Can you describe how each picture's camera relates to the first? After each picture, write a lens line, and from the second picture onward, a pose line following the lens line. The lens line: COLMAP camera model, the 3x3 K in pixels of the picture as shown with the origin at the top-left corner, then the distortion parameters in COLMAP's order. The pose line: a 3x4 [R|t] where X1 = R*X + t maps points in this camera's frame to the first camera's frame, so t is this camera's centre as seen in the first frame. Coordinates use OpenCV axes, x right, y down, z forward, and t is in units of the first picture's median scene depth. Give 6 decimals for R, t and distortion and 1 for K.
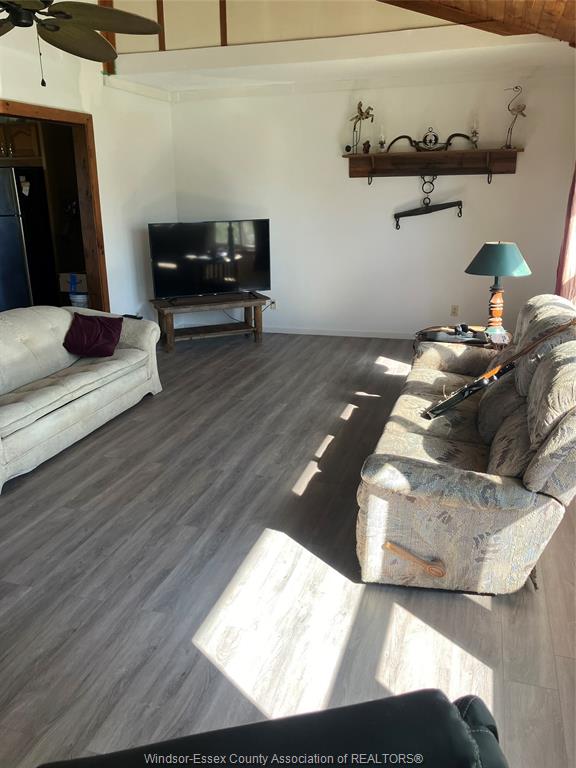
lens RADIAL K [[627.6, 0, 288.0], [0, 627.6, 384.0], [0, 0, 1]] dist [0.010069, 0.002274]
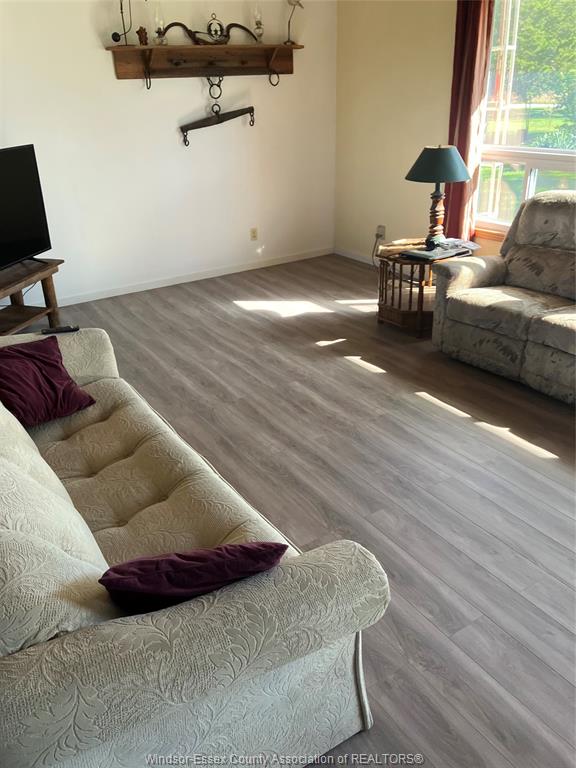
lens RADIAL K [[627.6, 0, 288.0], [0, 627.6, 384.0], [0, 0, 1]] dist [0.010069, 0.002274]
pose [[0.642465, -0.335775, 0.688835, -0.429561], [0.248768, 0.941596, 0.226962, -0.114064], [-0.724812, 0.025545, 0.688473, 0.370935]]
